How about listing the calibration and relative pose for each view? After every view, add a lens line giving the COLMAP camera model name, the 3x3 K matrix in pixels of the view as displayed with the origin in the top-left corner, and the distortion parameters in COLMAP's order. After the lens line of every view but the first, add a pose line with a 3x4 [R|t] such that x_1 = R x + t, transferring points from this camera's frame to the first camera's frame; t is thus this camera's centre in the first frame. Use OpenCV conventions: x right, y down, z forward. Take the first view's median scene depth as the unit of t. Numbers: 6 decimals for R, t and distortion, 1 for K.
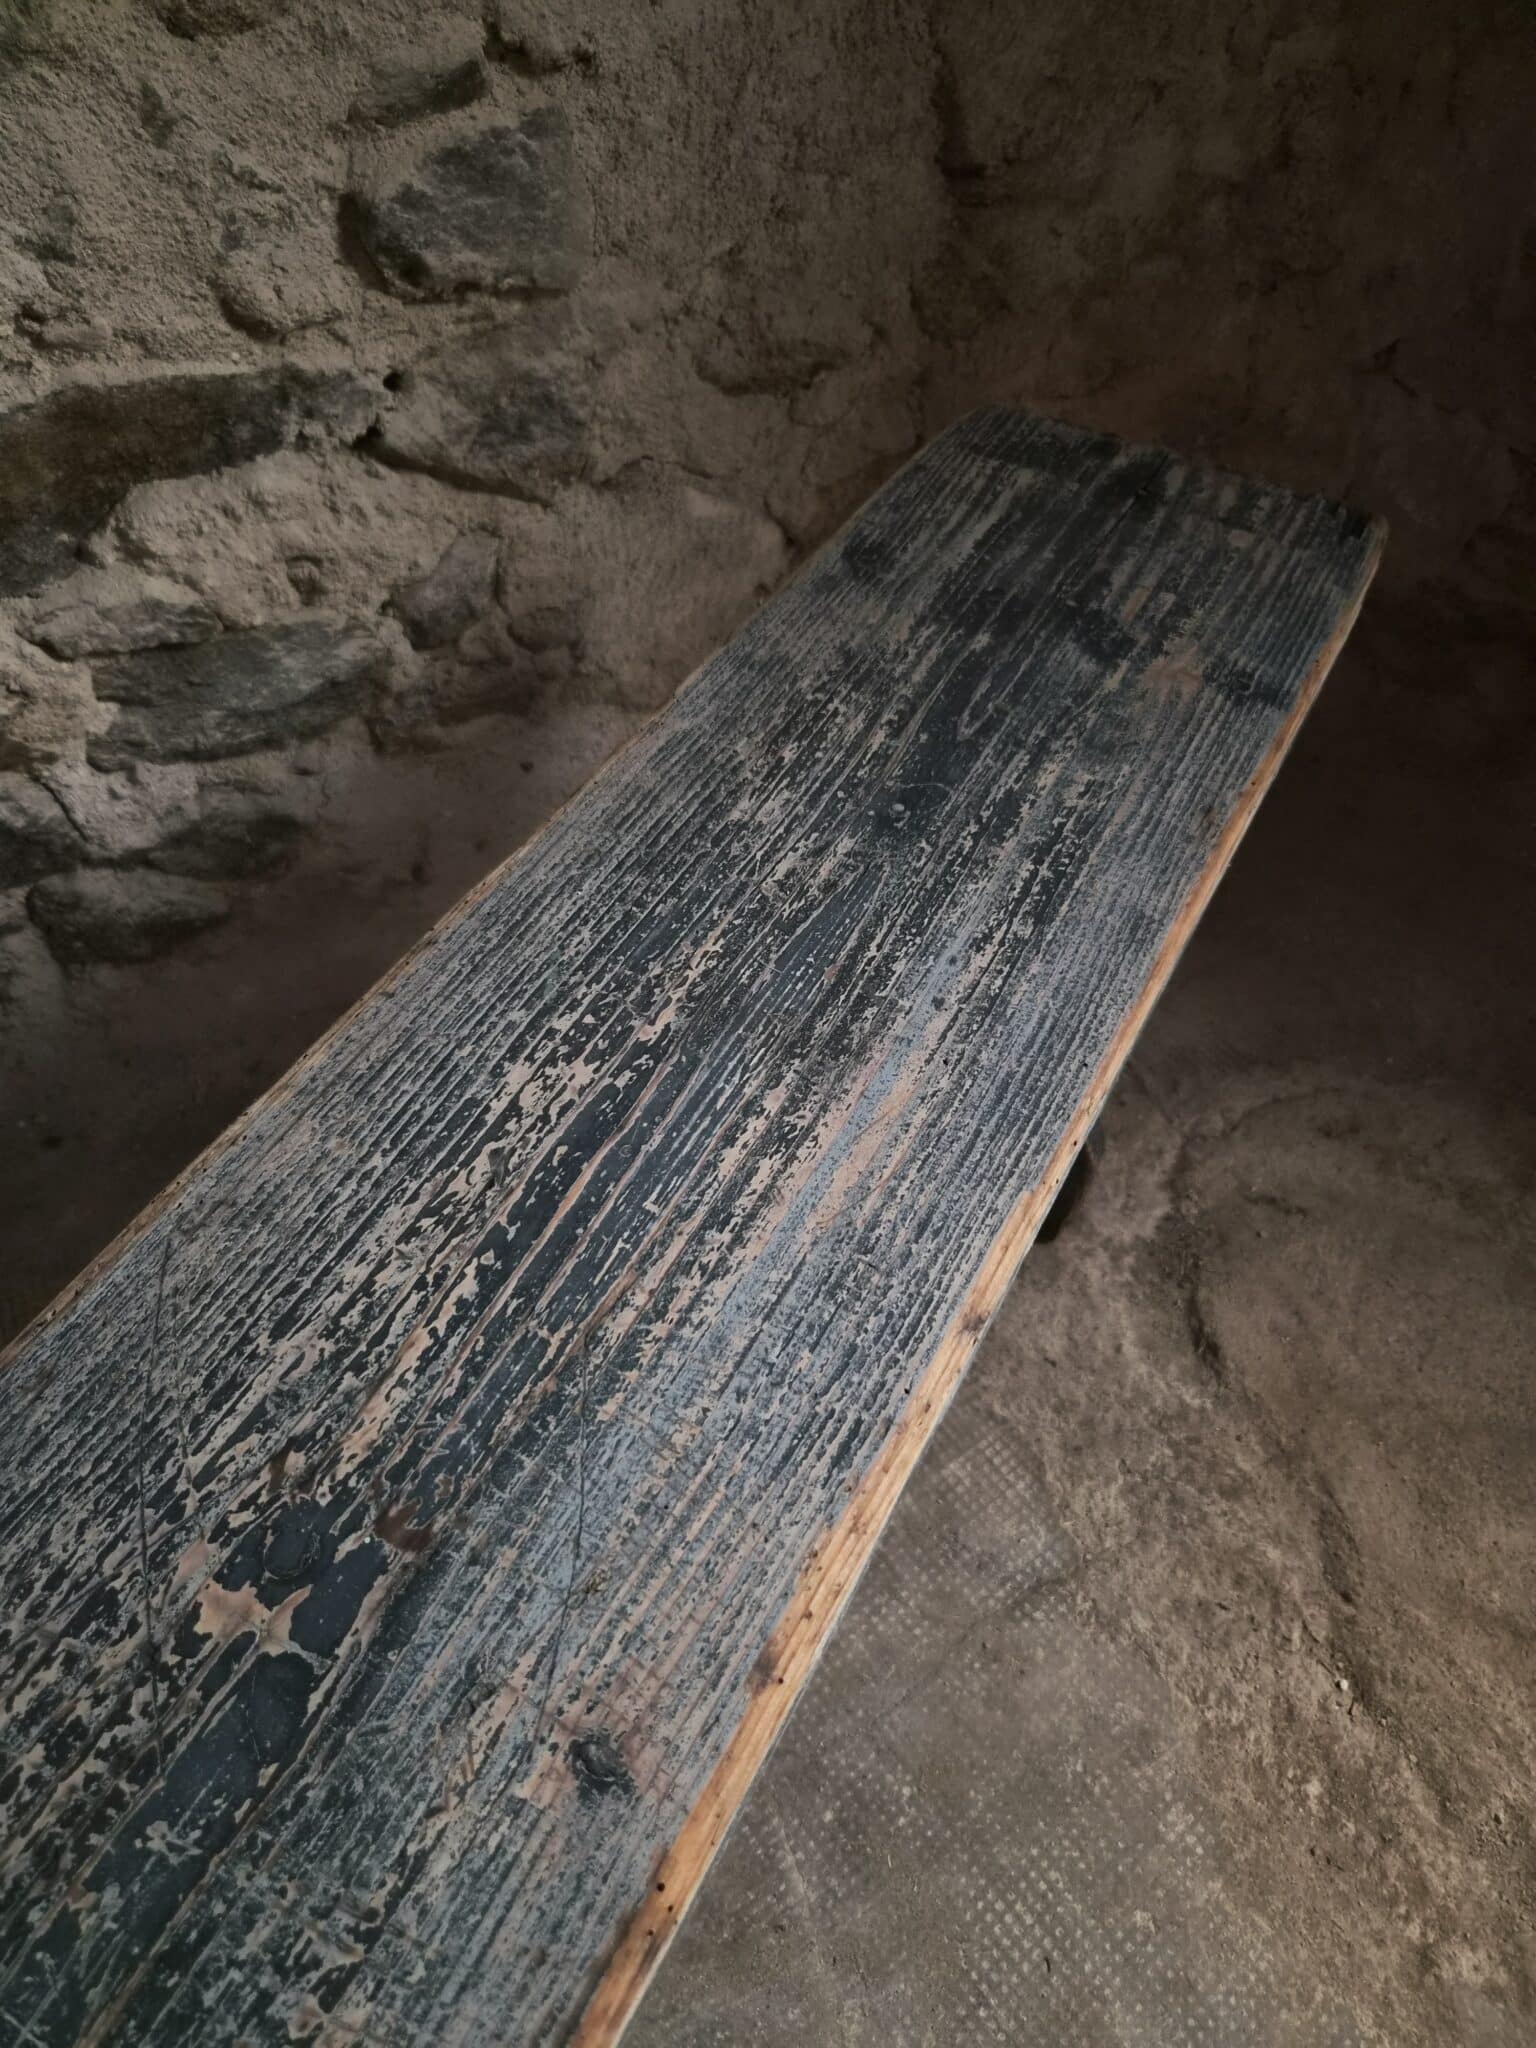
lens RADIAL K [[1392.7, 0, 770.9], [0, 1392.7, 1023.3], [0, 0, 1]] dist [0.050412, -0.043618]
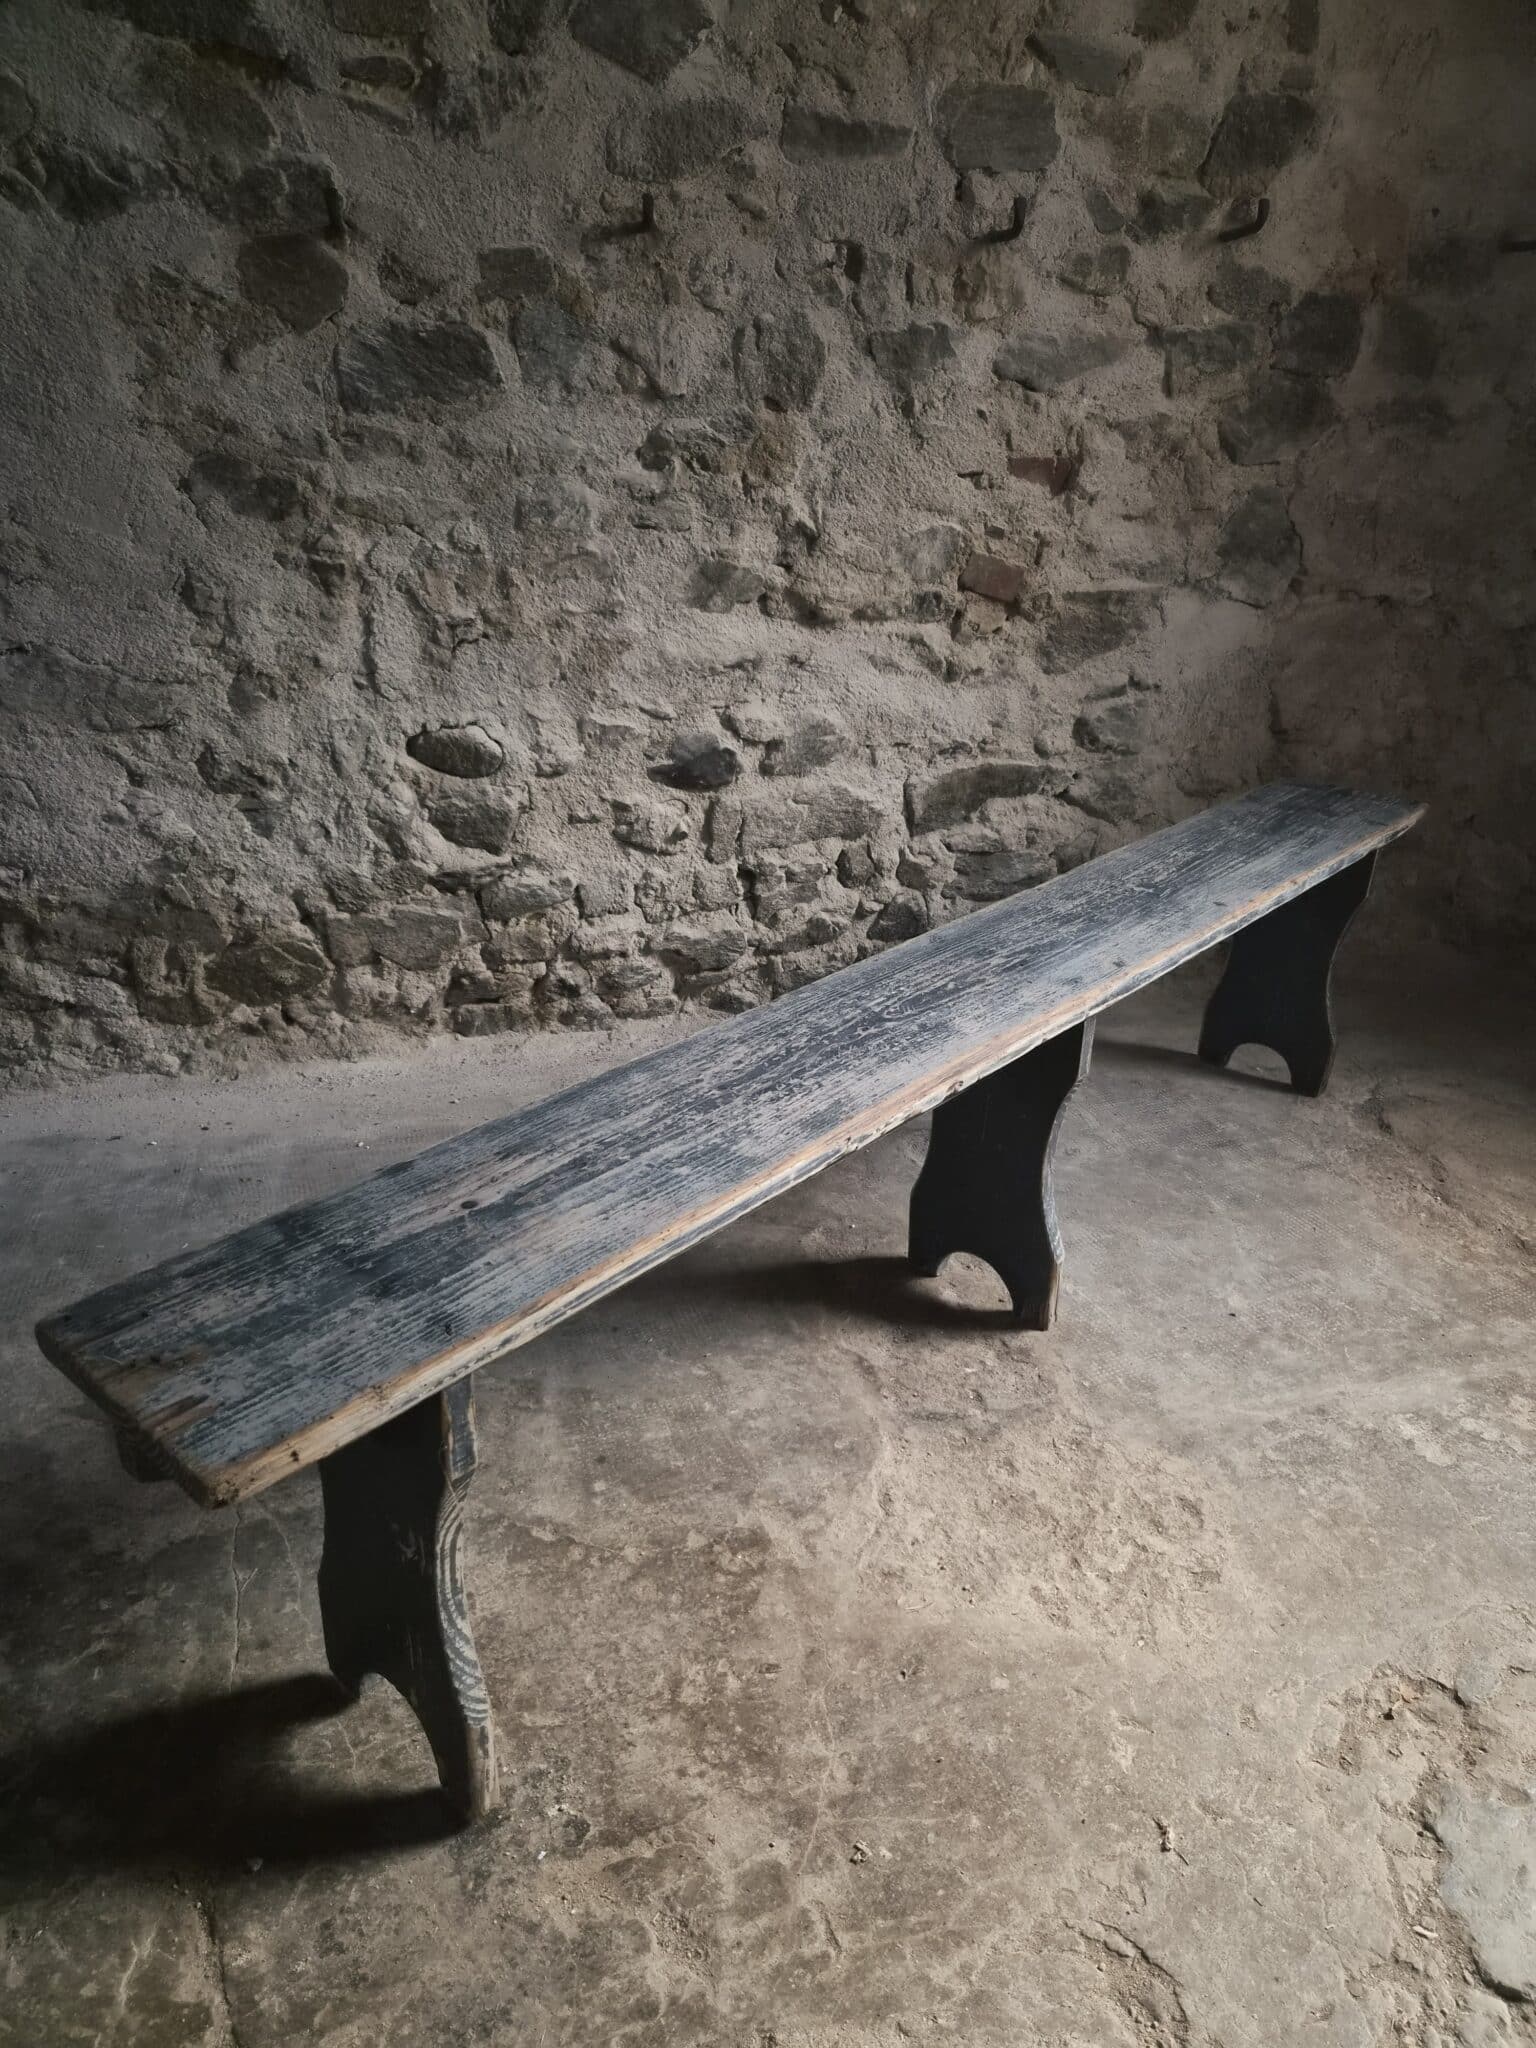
lens RADIAL K [[1372.2, 0, 772.3], [0, 1372.2, 1037.6], [0, 0, 1]] dist [0.075455, -0.061623]
pose [[0.977505, 0.078977, -0.195569, -0.280233], [-0.155499, 0.896311, -0.415267, 1.338452], [0.142494, 0.436336, 0.888429, -1.425952]]
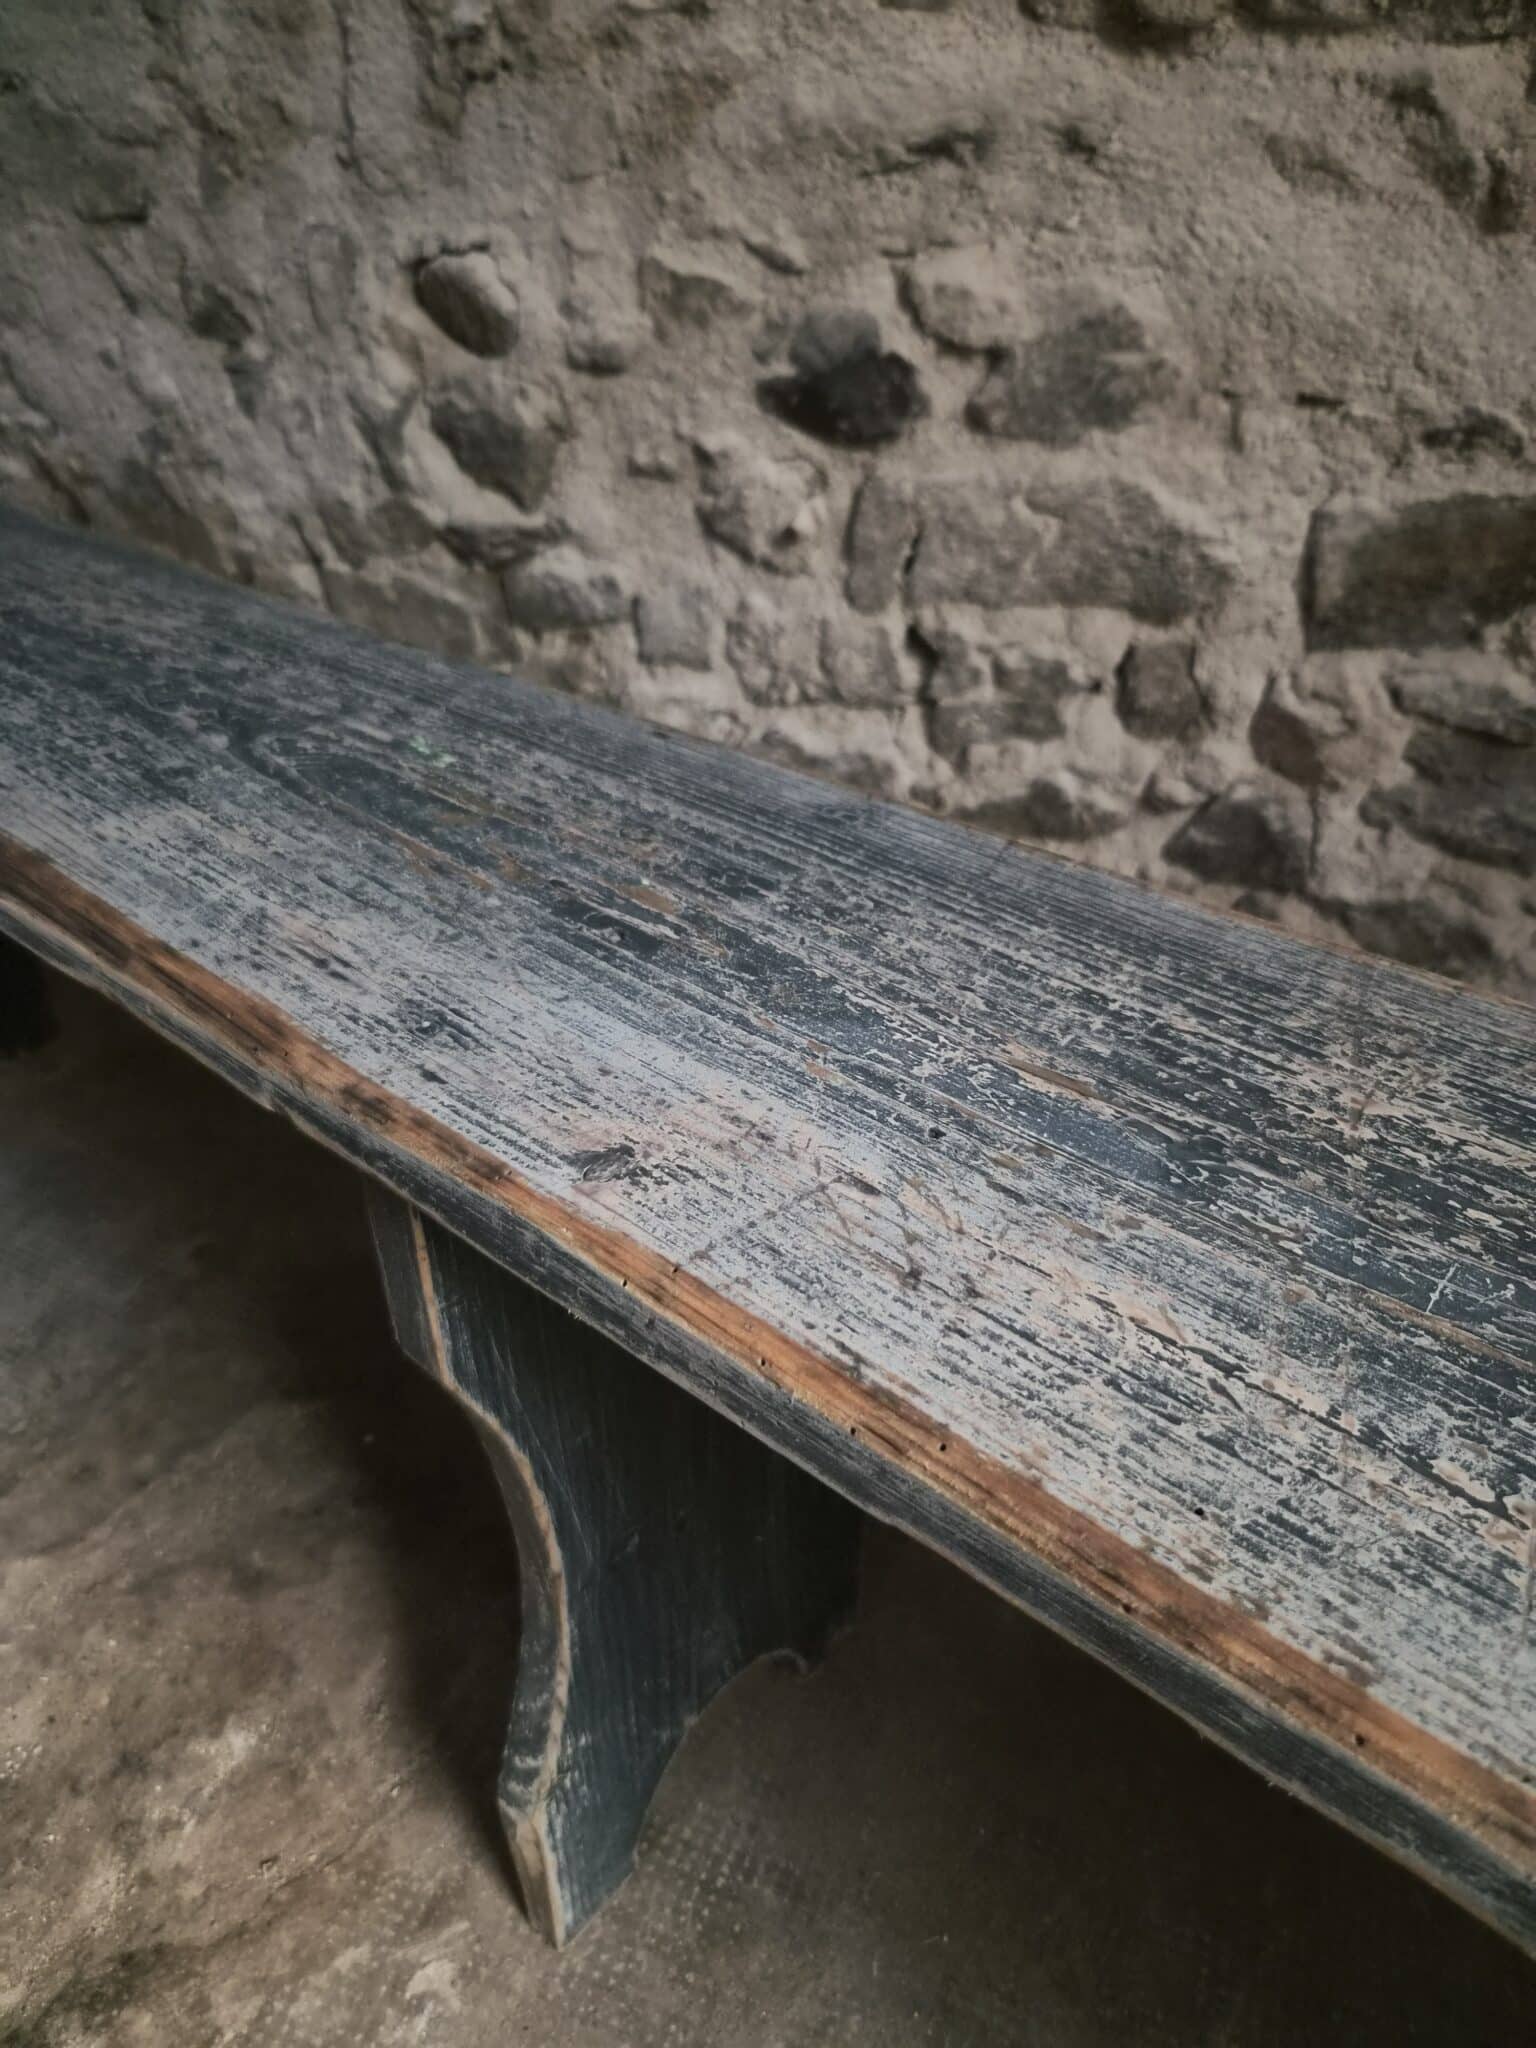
lens RADIAL K [[1408.1, 0, 778.1], [0, 1408.1, 1028.4], [0, 0, 1]] dist [0.042530, -0.041971]
pose [[0.536167, 0.440150, -0.720273, 0.176501], [-0.637299, 0.770608, -0.003493, 0.272982], [0.553511, 0.460902, 0.693682, 0.033258]]
